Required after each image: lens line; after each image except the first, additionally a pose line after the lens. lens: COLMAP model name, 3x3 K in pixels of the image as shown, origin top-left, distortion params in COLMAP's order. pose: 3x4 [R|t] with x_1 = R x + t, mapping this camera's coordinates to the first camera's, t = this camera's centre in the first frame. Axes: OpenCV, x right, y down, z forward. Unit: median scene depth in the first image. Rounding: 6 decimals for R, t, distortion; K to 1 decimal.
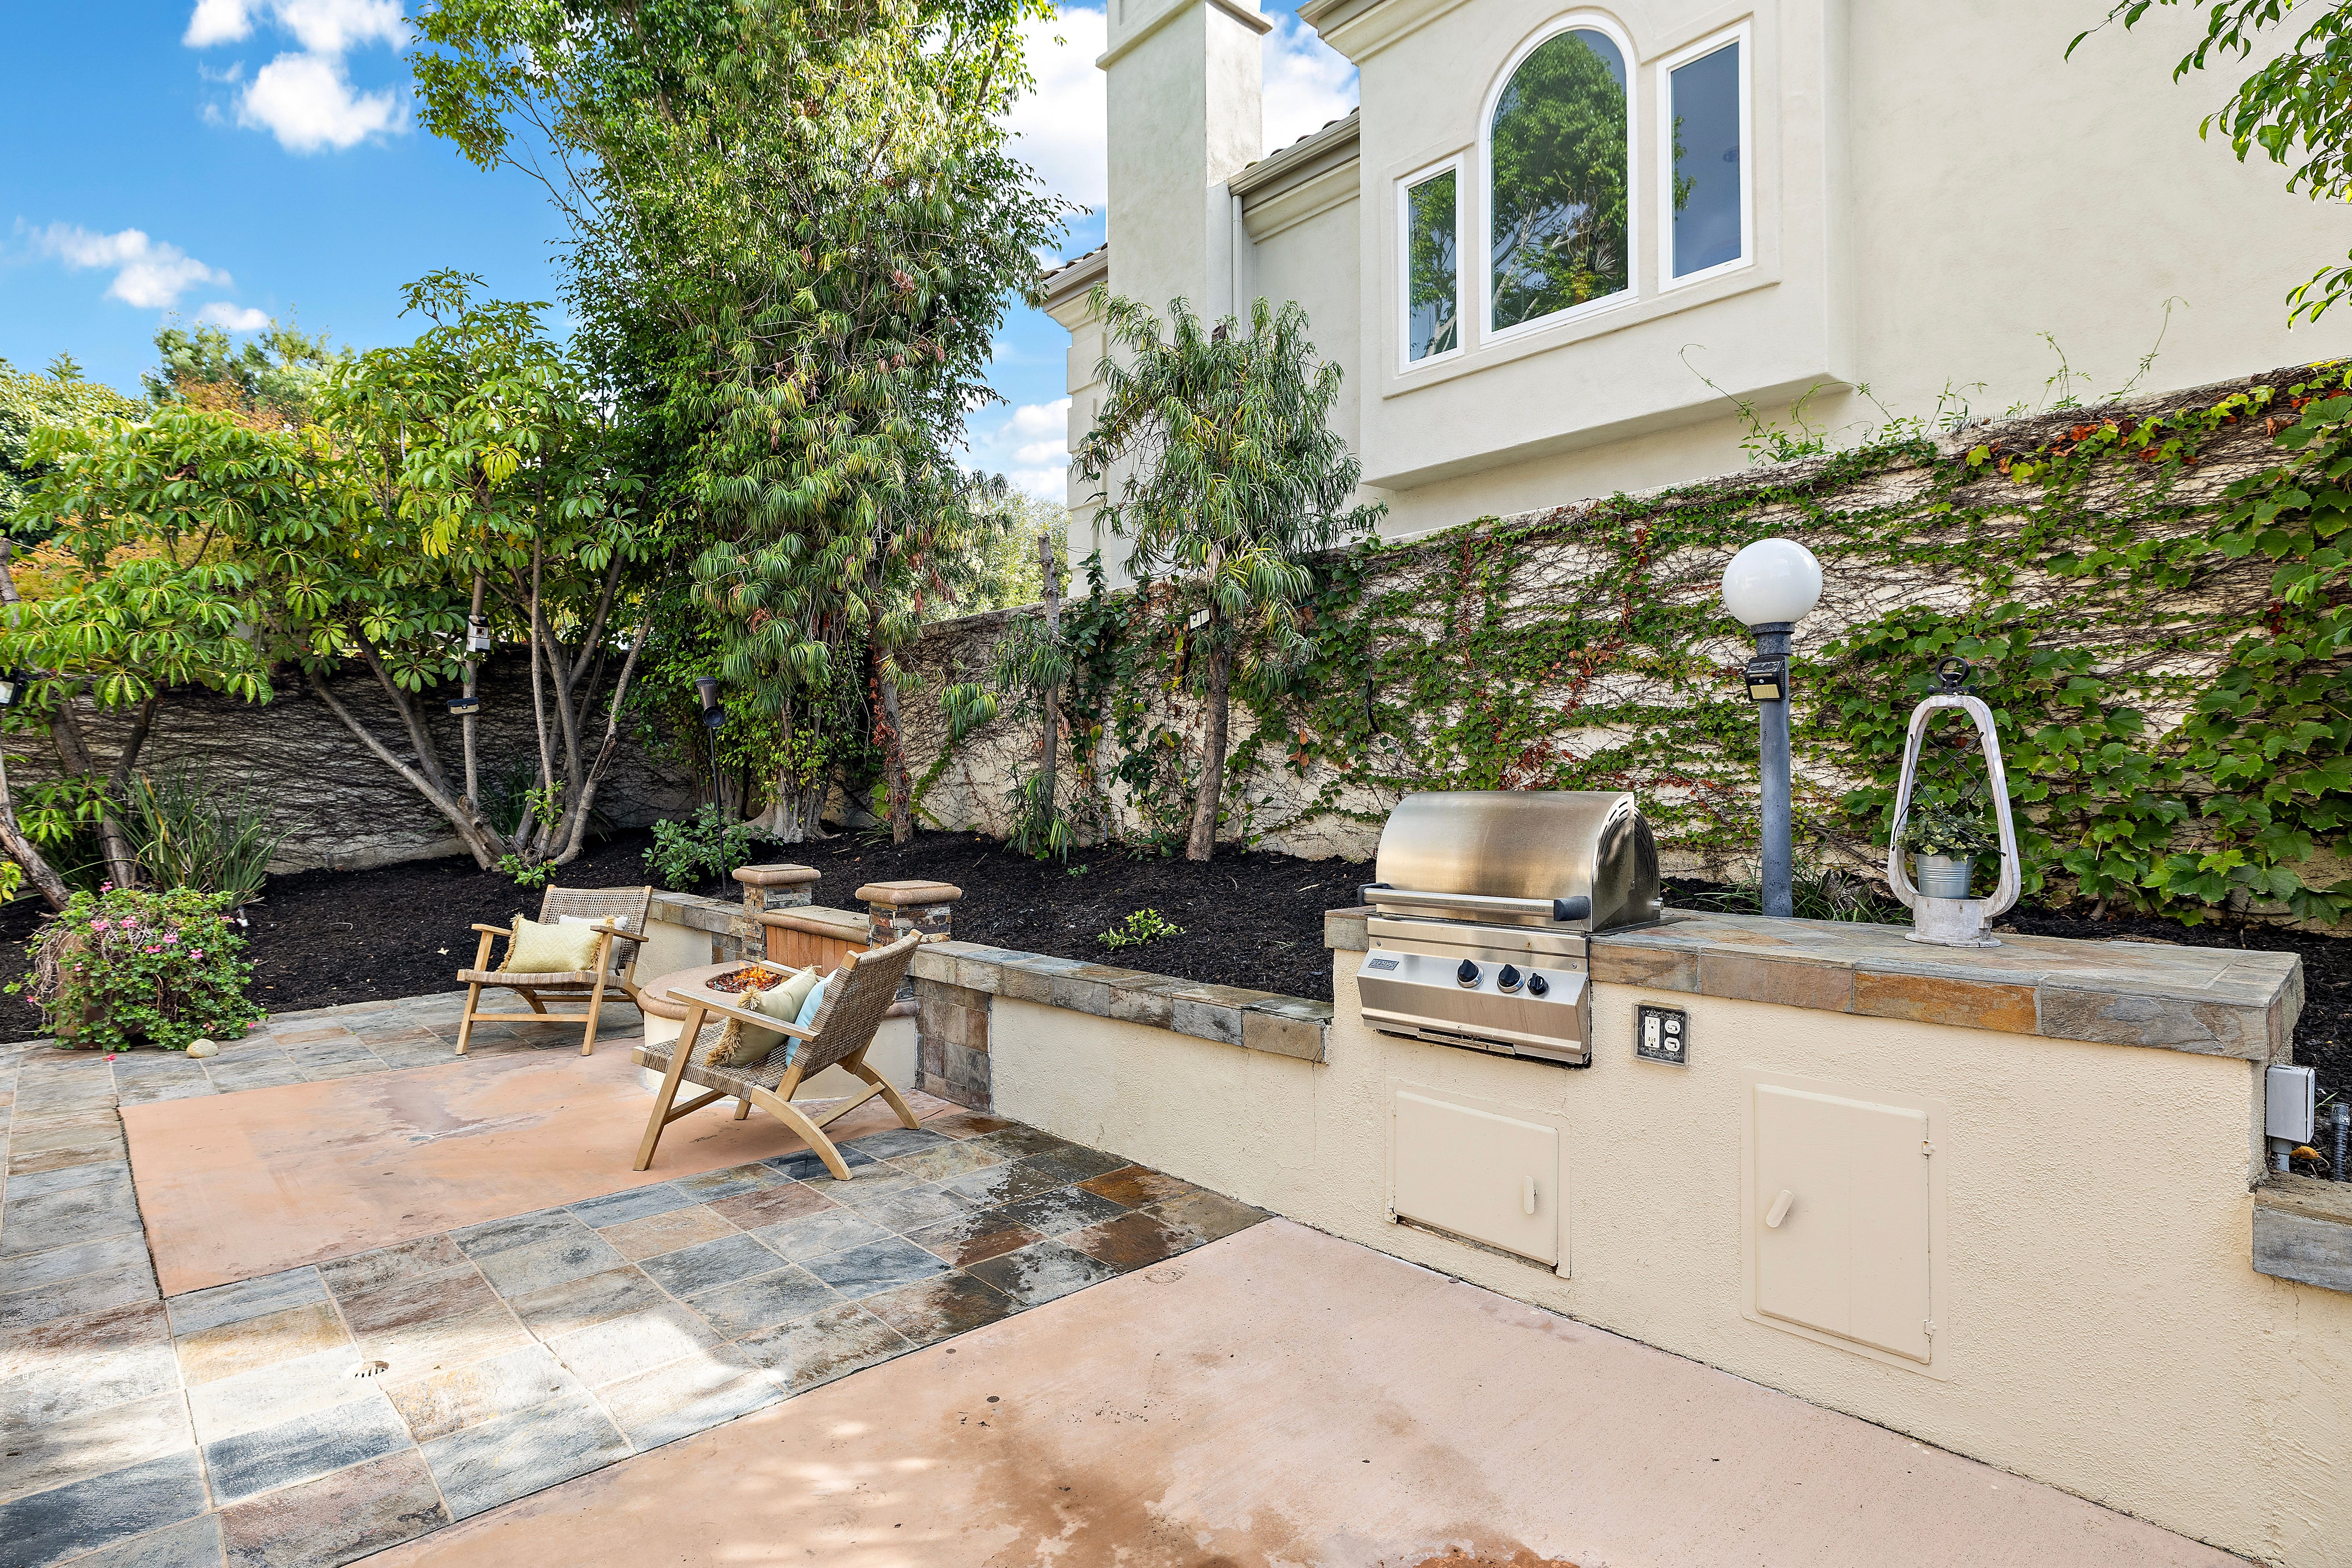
lens RADIAL K [[1197.7, 0, 1176.0], [0, 1197.7, 784.0], [0, 0, 1]] dist [-0.004965, -0.000721]
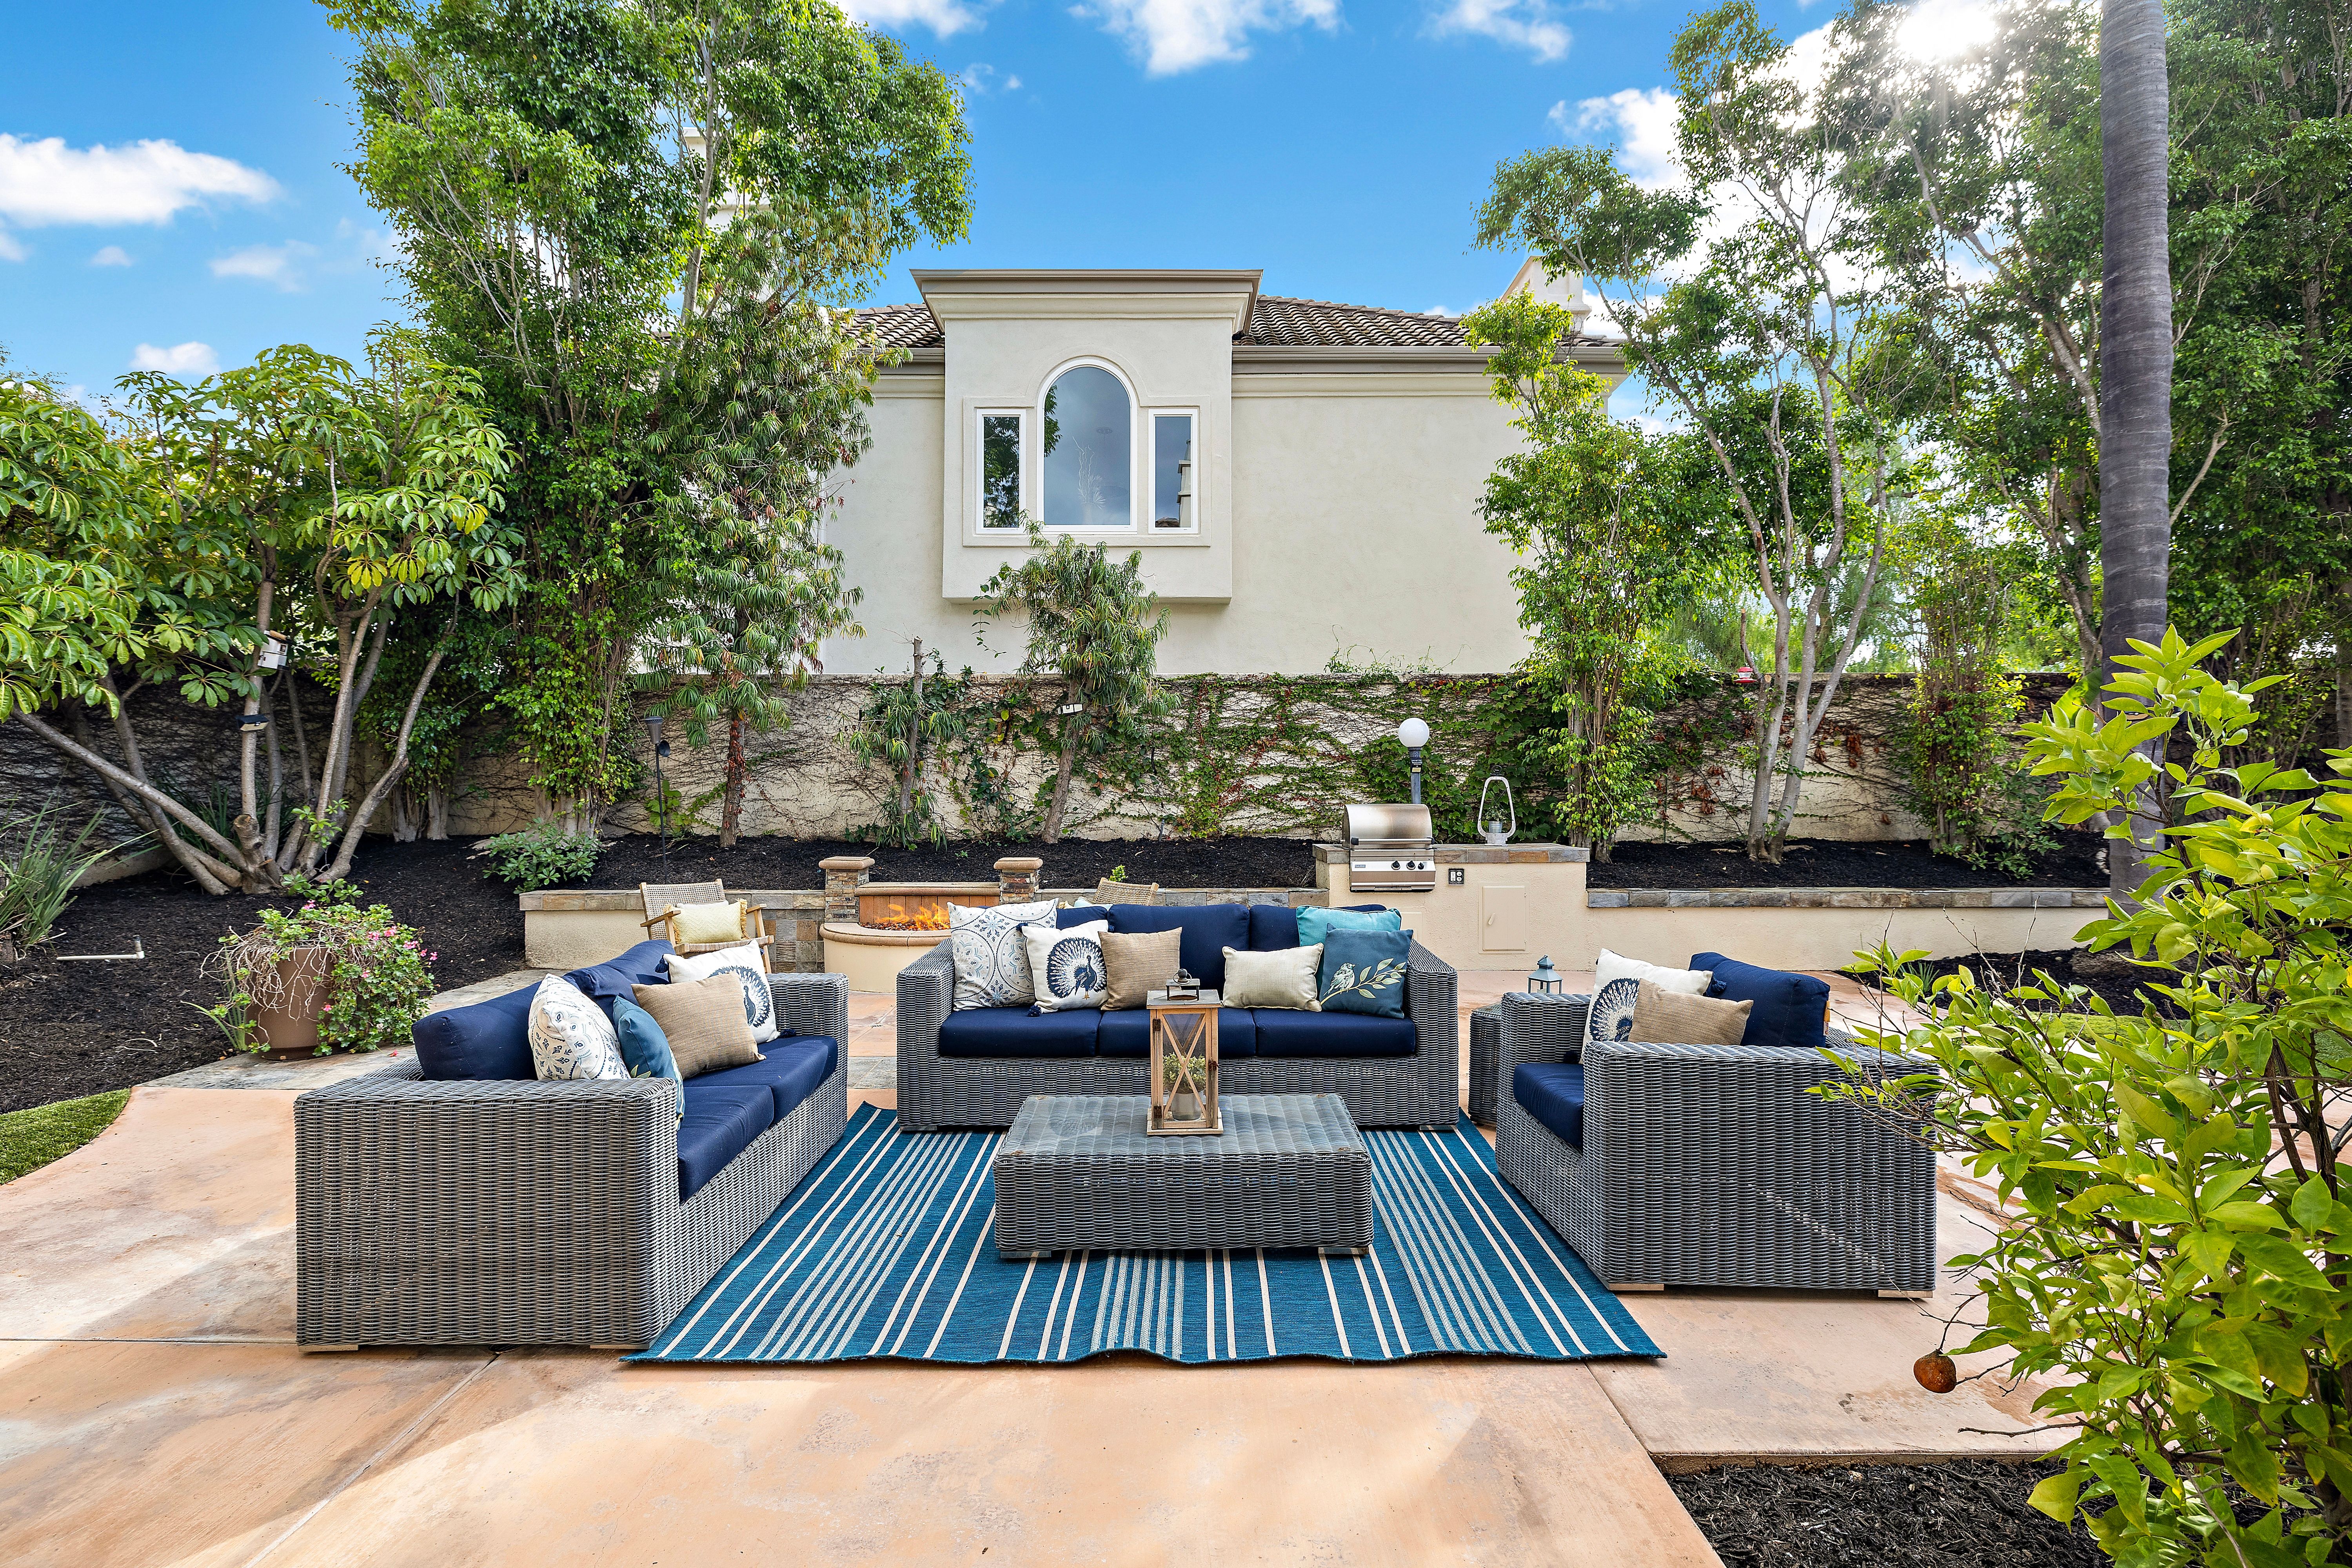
lens RADIAL K [[1076.4, 0, 1176.0], [0, 1076.4, 784.0], [0, 0, 1]] dist [0.000083, -0.000156]
pose [[0.672423, 0.004233, 0.740155, -1.259861], [0.000168, 0.999983, -0.005873, -0.017978], [-0.740167, 0.004074, 0.672411, -0.240134]]
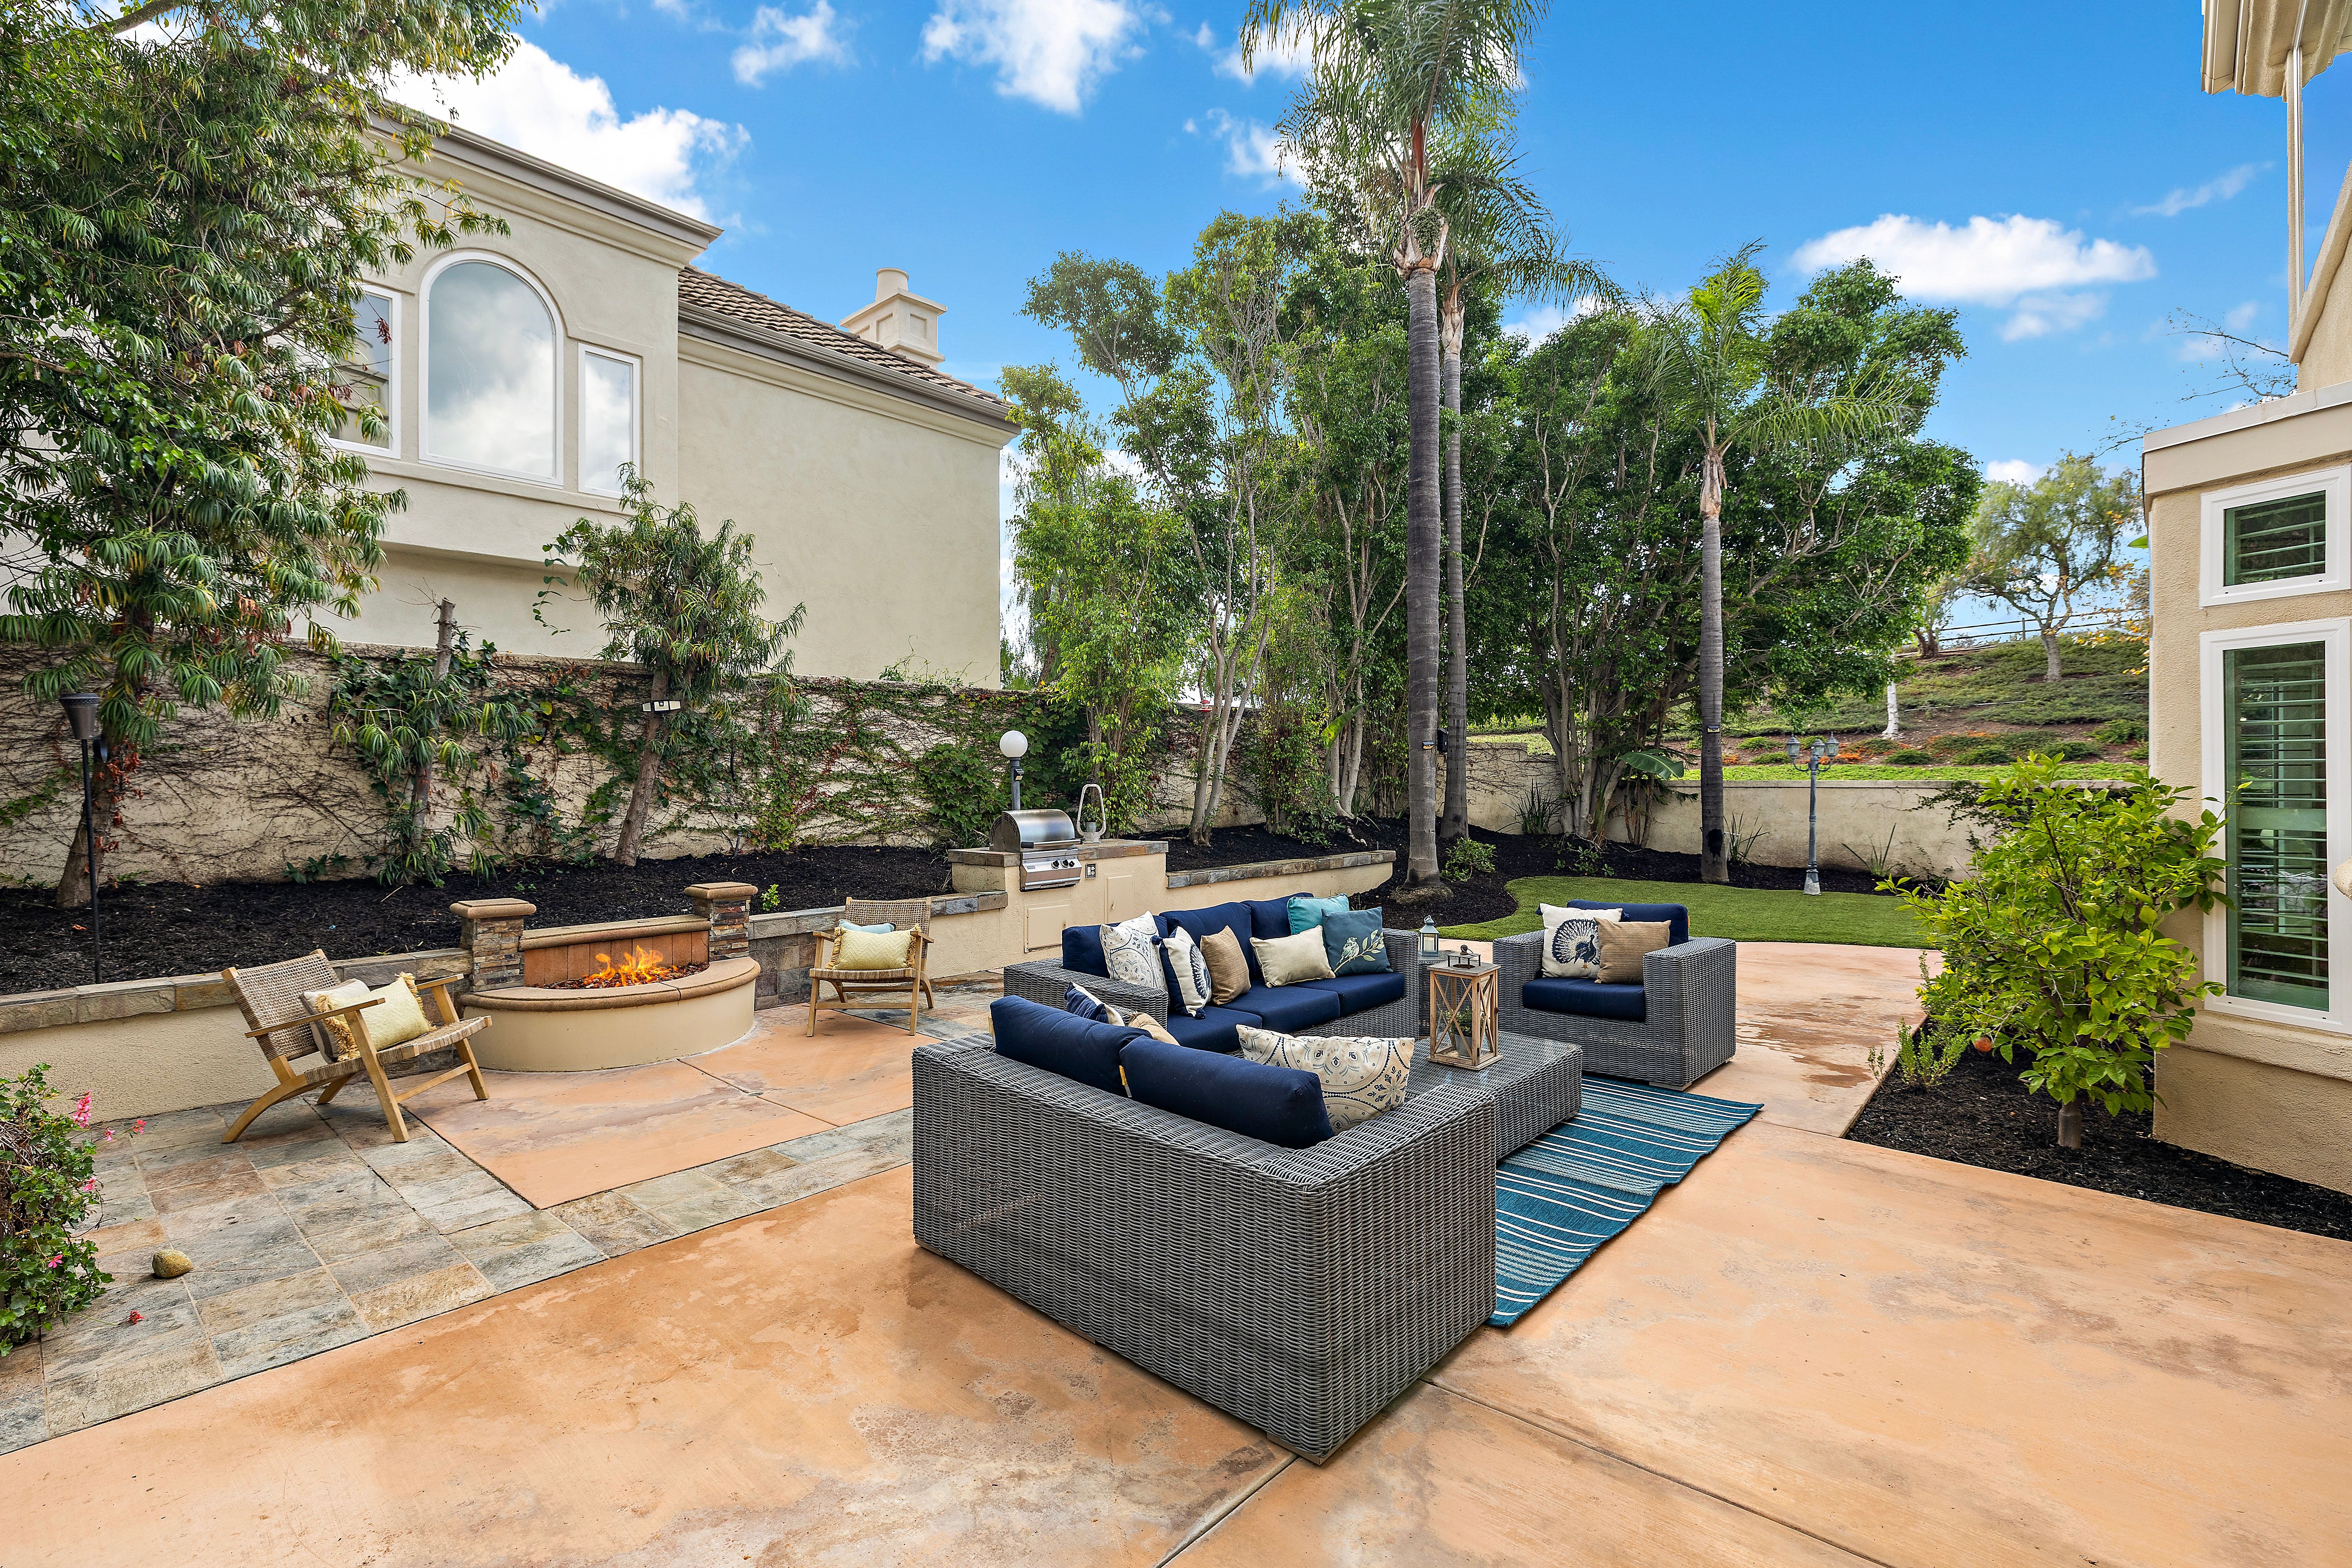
lens RADIAL K [[1051.4, 0, 1176.0], [0, 1051.4, 784.0], [0, 0, 1]] dist [-0.002964, -0.000249]
pose [[-0.096596, -0.002953, 0.995319, -1.621247], [0.006226, 0.999974, 0.003571, -0.045869], [-0.995304, 0.006542, -0.096575, 0.564573]]
